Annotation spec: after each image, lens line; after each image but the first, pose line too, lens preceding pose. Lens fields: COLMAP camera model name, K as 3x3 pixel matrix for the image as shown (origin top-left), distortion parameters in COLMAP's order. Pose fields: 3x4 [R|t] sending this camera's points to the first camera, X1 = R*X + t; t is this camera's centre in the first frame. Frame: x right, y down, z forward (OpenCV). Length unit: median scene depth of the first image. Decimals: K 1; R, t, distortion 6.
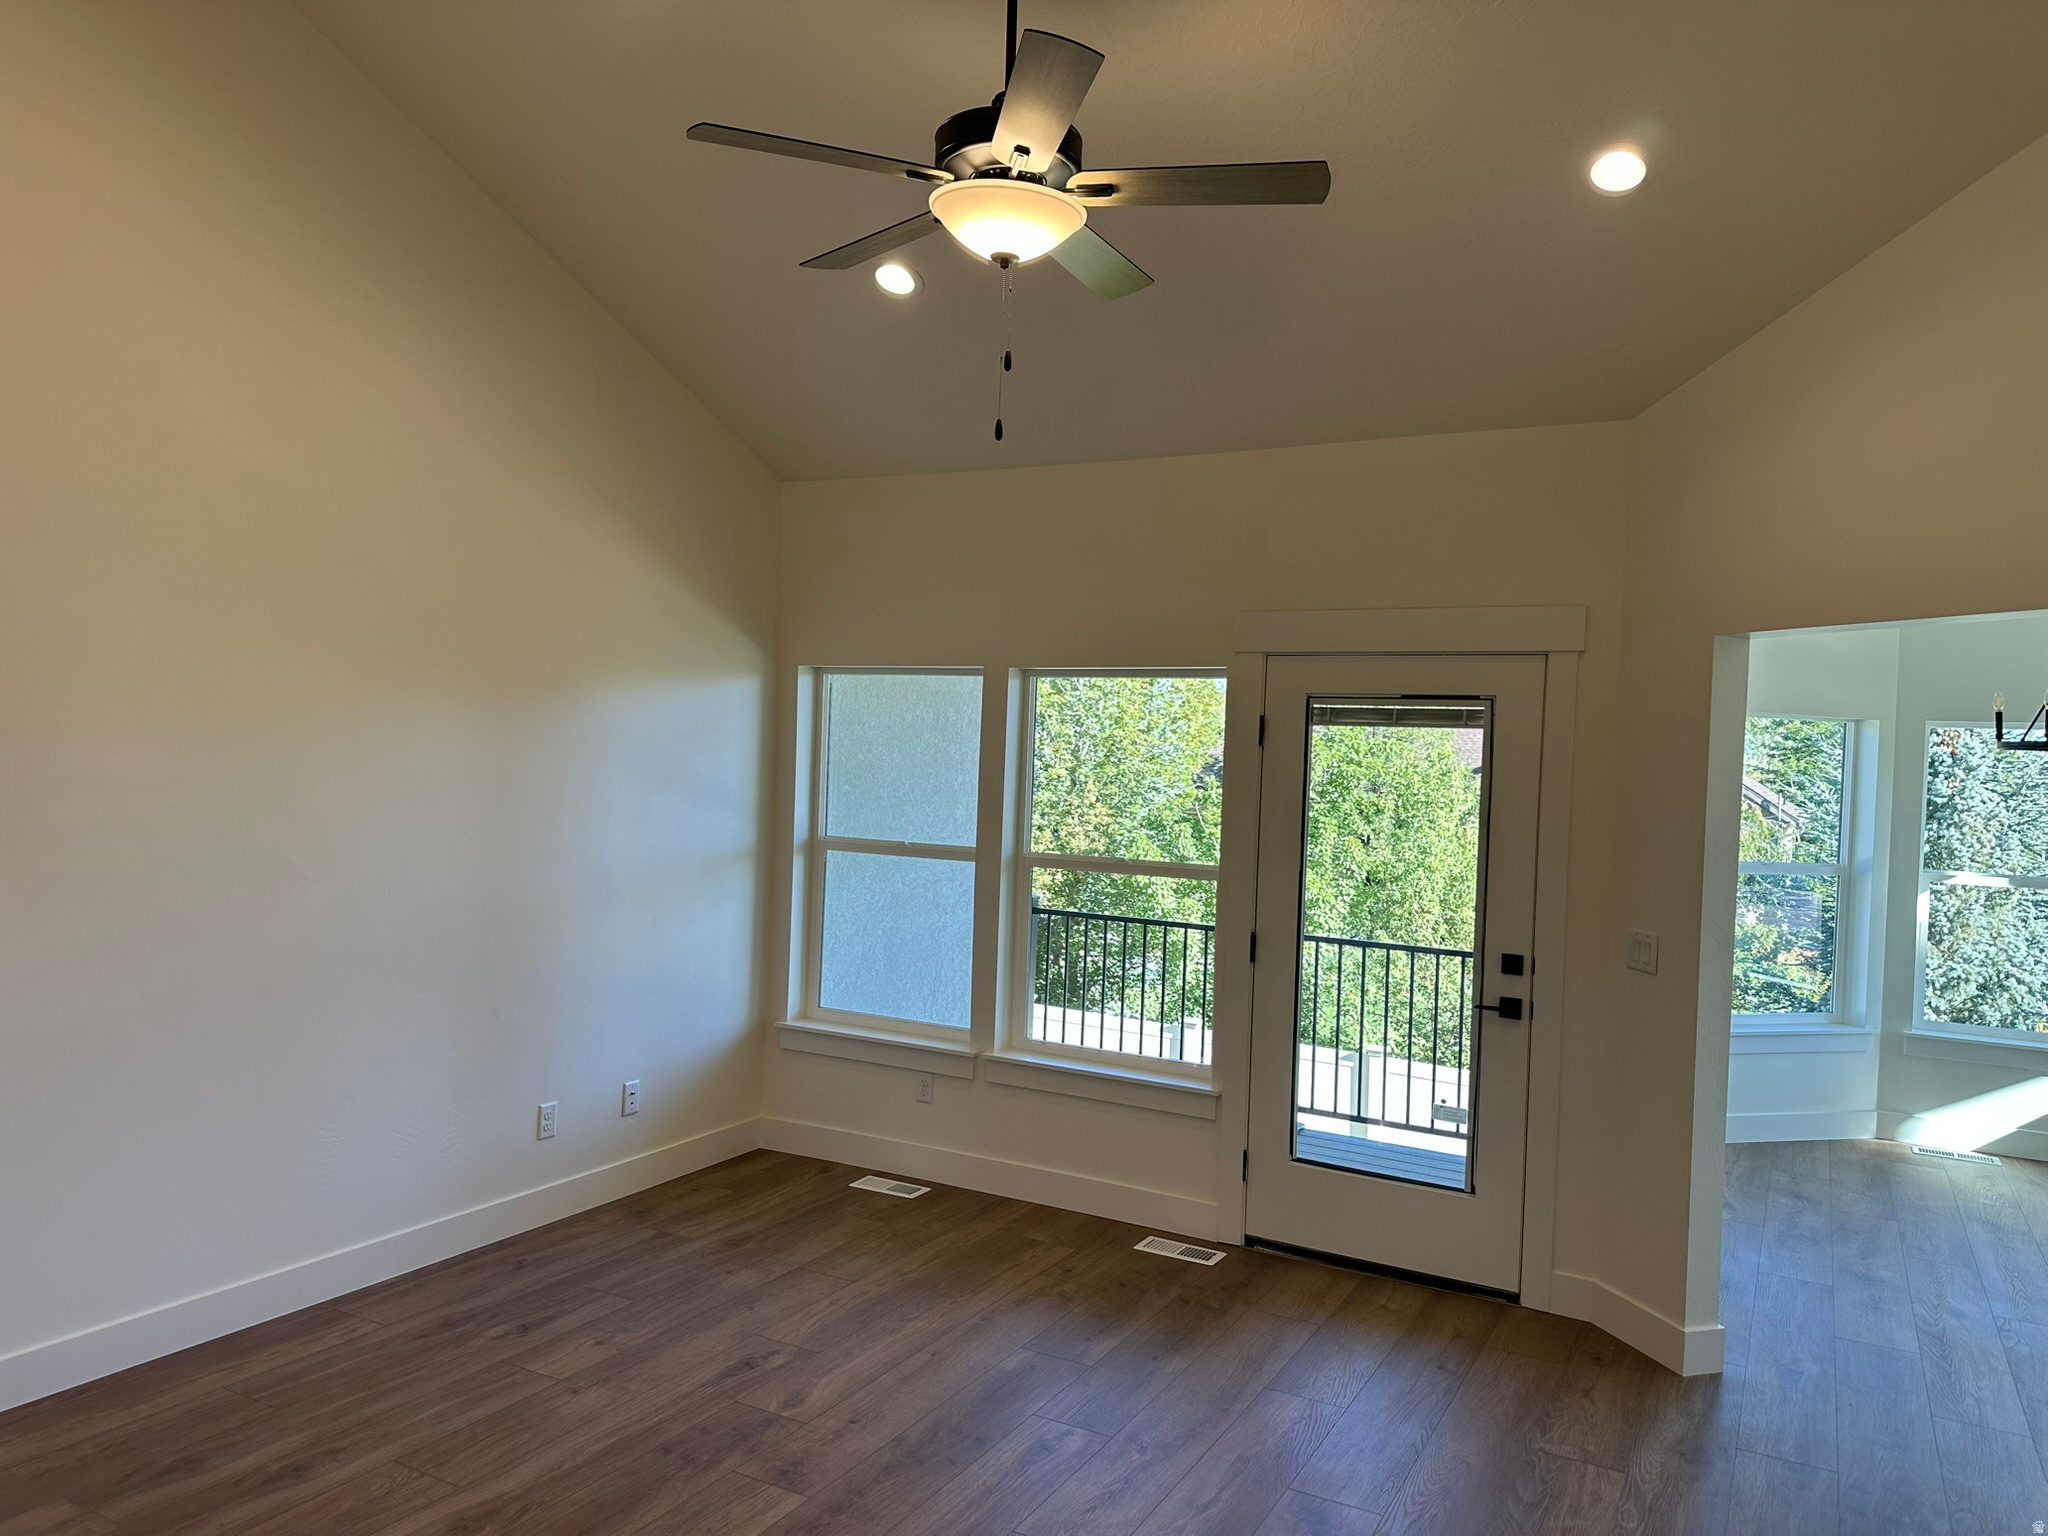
lens RADIAL K [[1405.6, 0, 1110.0], [0, 1405.6, 791.3], [0, 0, 1]] dist [0.071247, -0.054283]
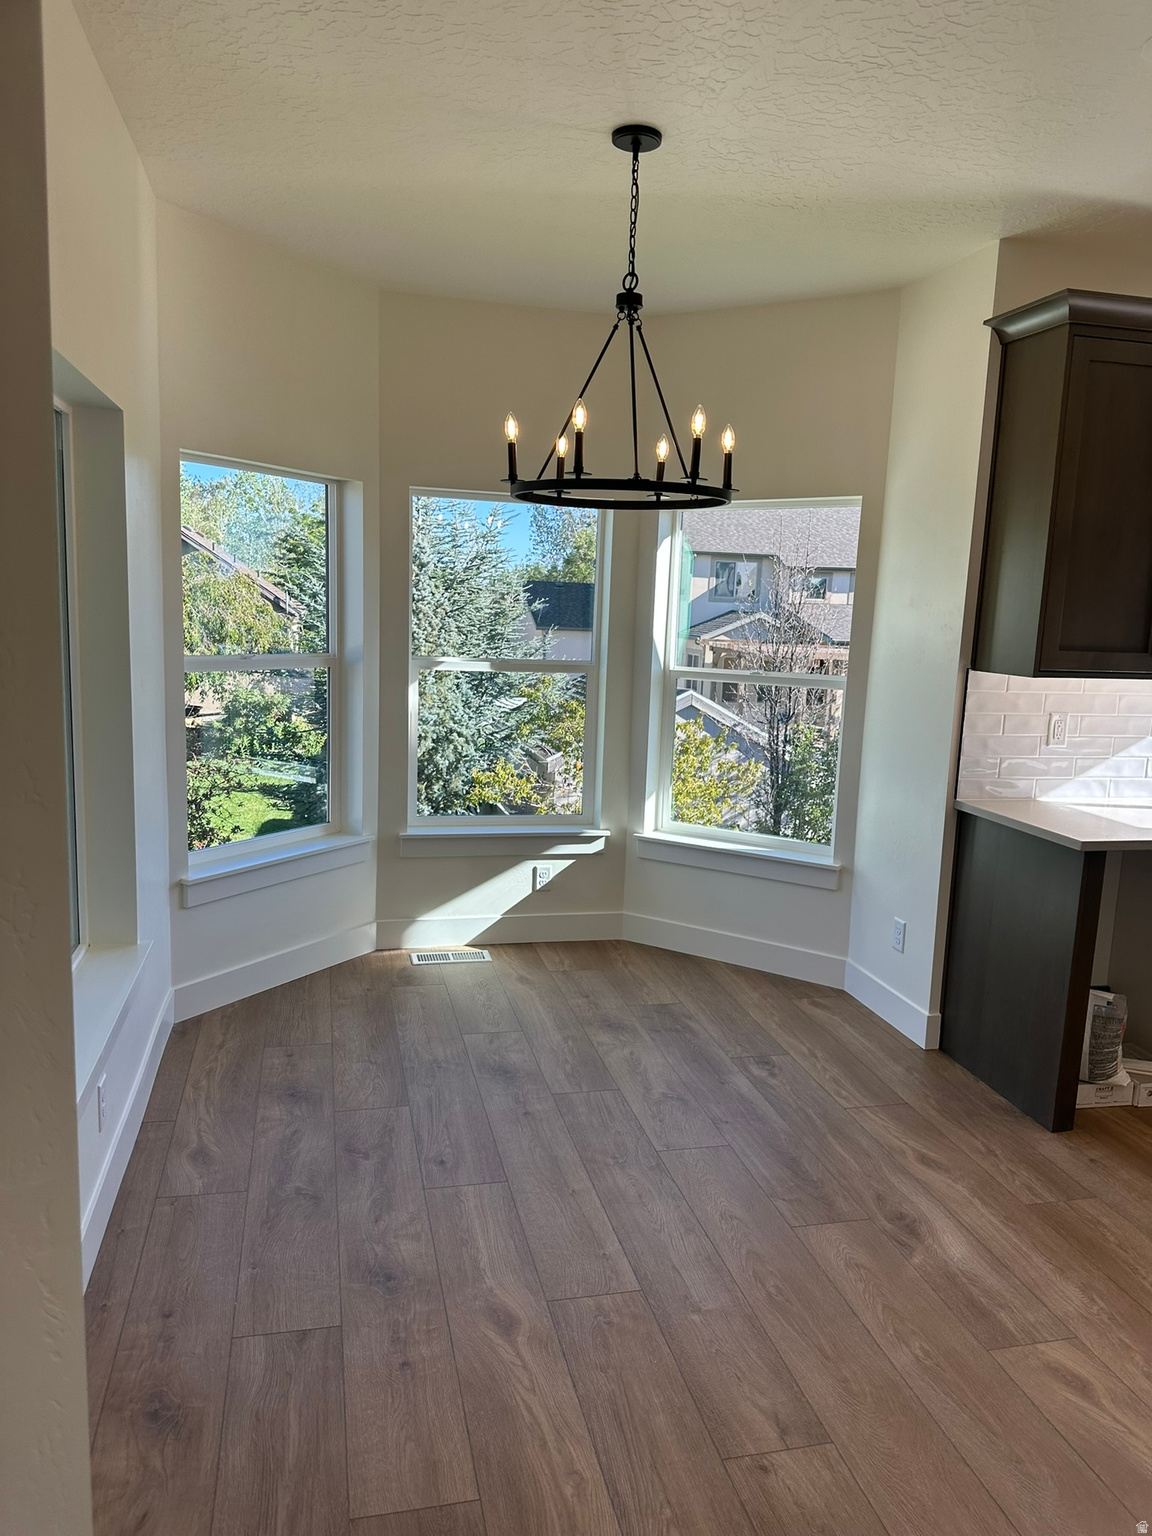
lens RADIAL K [[1054.2, 0, 576.0], [0, 1054.2, 768.0], [0, 0, 1]] dist [0.071247, -0.054283]
pose [[0.764953, -0.108767, 0.634836, 0.110484], [0.004621, 0.986540, 0.163457, 0.008088], [-0.644070, -0.122104, 0.755159, 0.215259]]
